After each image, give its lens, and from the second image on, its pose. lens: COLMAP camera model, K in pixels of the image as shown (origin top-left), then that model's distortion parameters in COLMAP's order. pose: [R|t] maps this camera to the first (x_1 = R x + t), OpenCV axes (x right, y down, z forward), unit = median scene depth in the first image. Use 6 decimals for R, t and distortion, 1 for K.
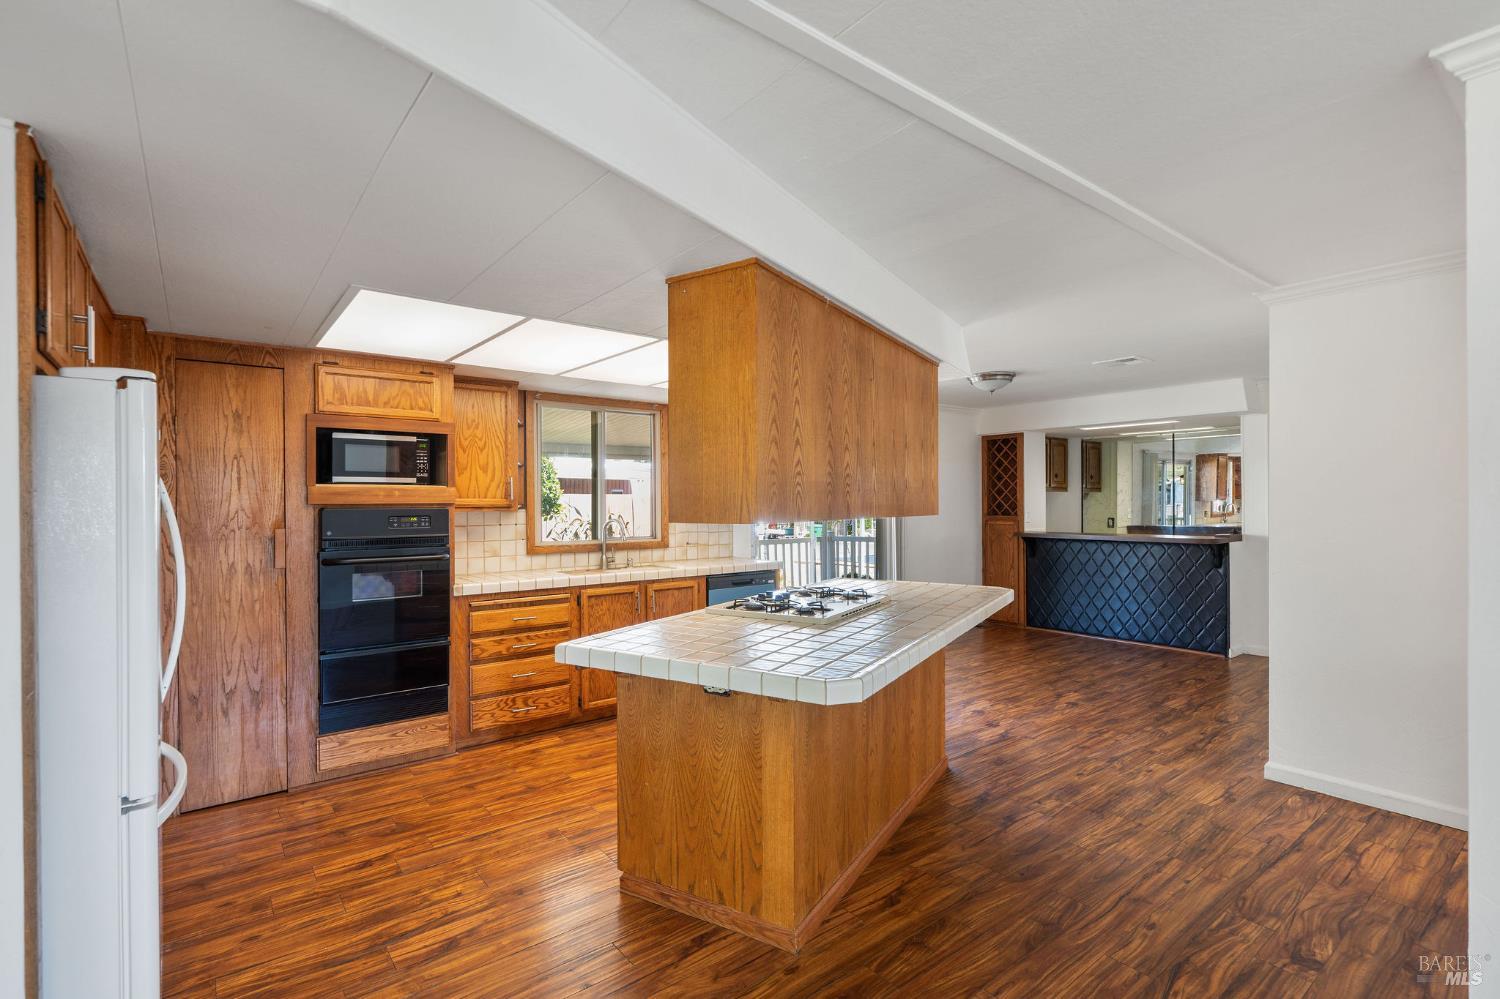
lens RADIAL K [[698.6, 0, 753.7], [0, 698.6, 508.3], [0, 0, 1]] dist [-0.002765, -0.000281]
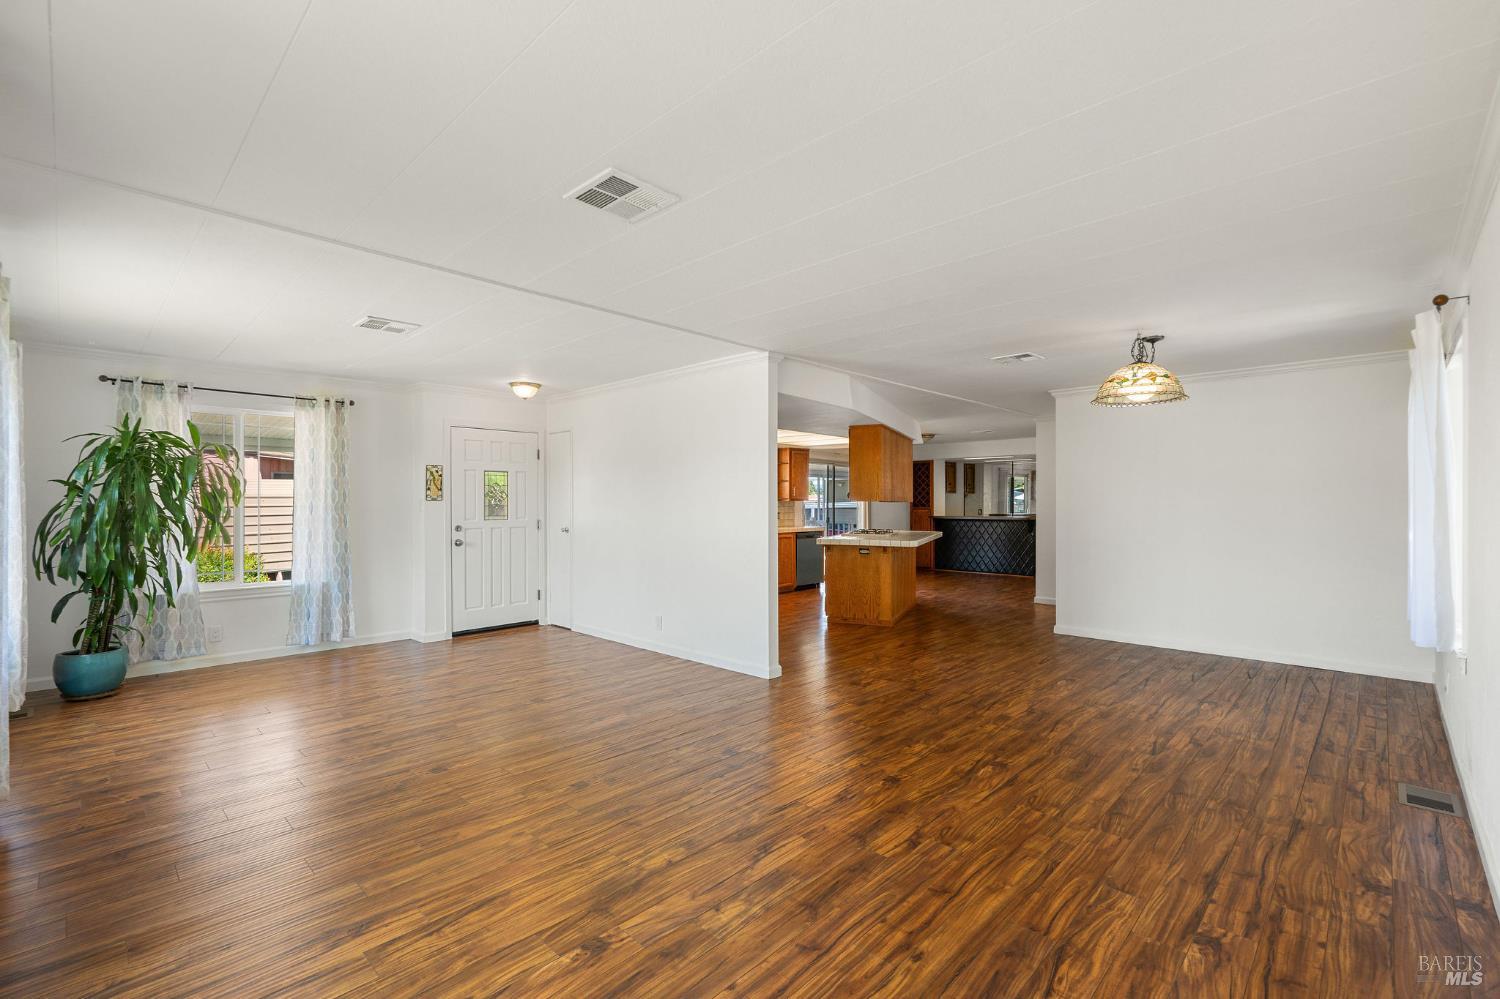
lens RADIAL K [[661.3, 0, 756.0], [0, 661.3, 505.7], [0, 0, 1]] dist [-0.002224, -0.000481]
pose [[0.989614, 0.003857, 0.143701, -0.375498], [-0.003240, 0.999984, -0.004530, 0.021204], [-0.143717, 0.004017, 0.989611, -0.744903]]
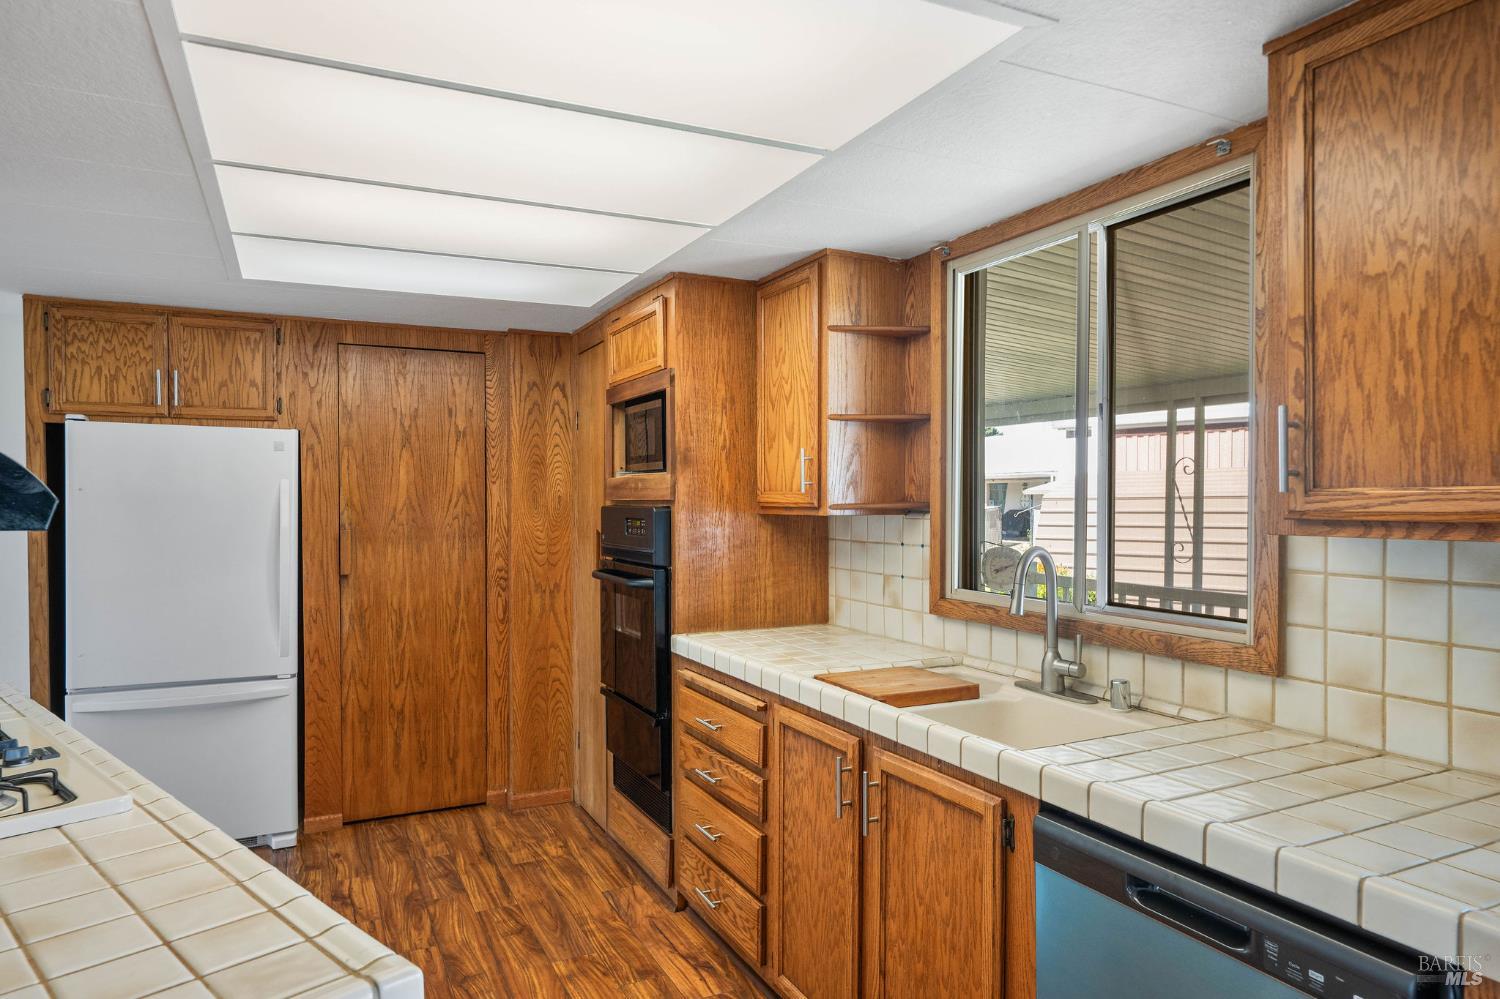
lens RADIAL K [[928.3, 0, 756.7], [0, 928.3, 519.2], [0, 0, 1]] dist [0.001012, -0.000587]
pose [[-0.211561, 0.027060, -0.976990, 0.218893], [-0.005583, 0.999567, 0.028895, -0.008911], [0.977349, 0.011568, -0.211319, 0.781859]]
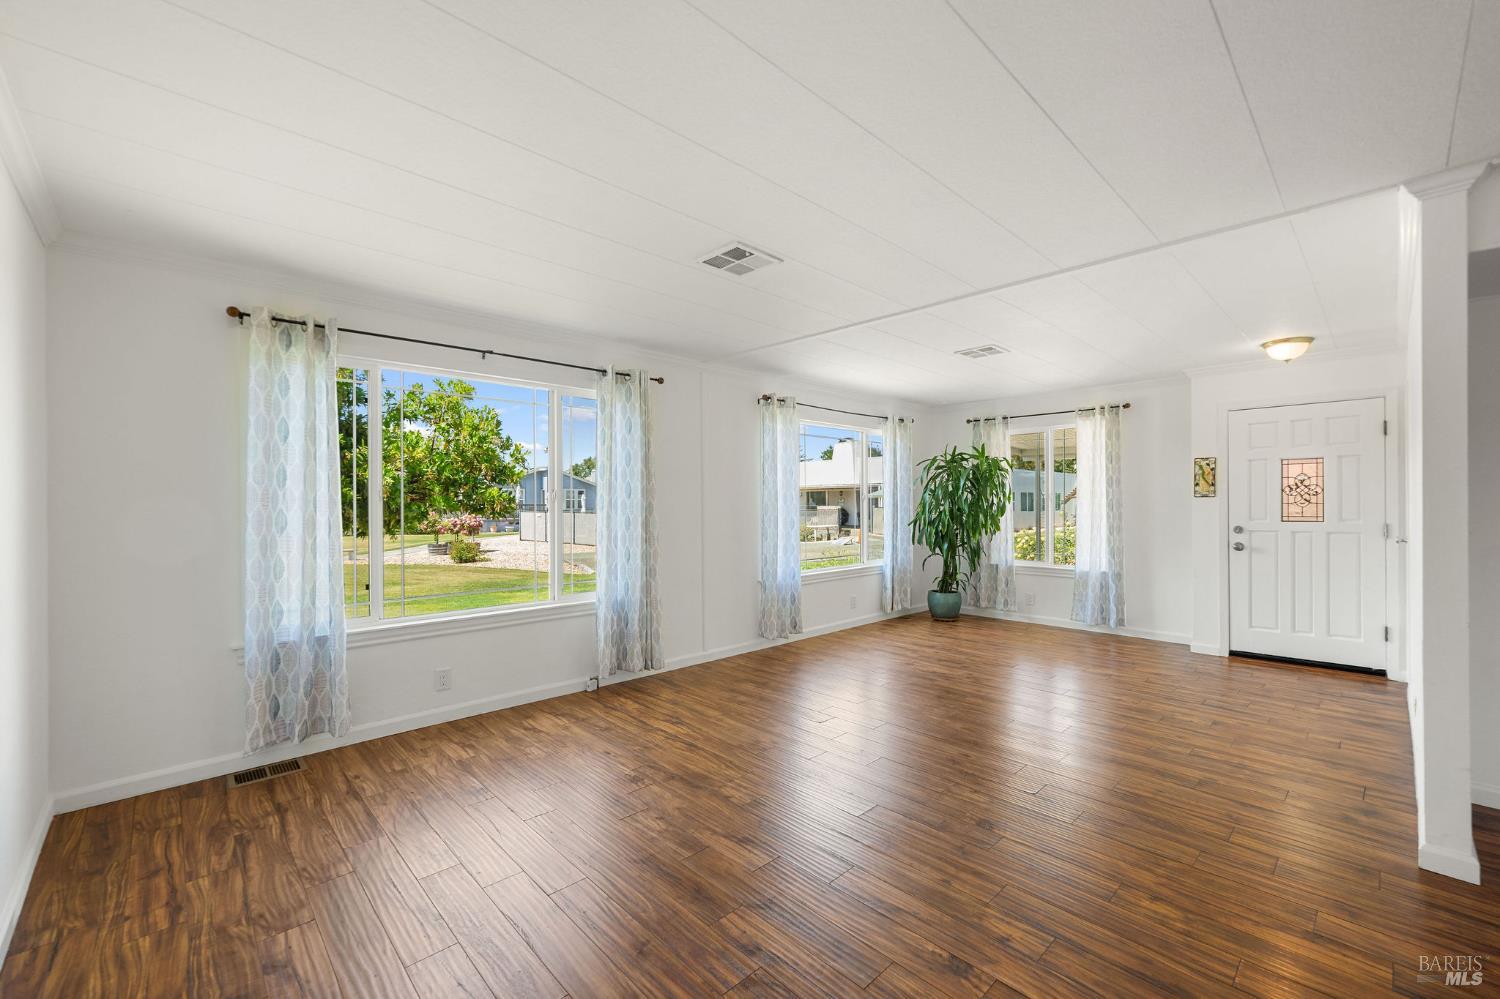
lens RADIAL K [[615.0, 0, 742.9], [0, 615.0, 501.2], [0, 0, 1]] dist [-0.003698, -0.000217]
pose [[0.088085, 0.001600, -0.996112, 0.071547], [-0.005579, 0.999984, 0.001113, 0.018580], [0.996097, 0.005459, 0.088093, -0.377254]]
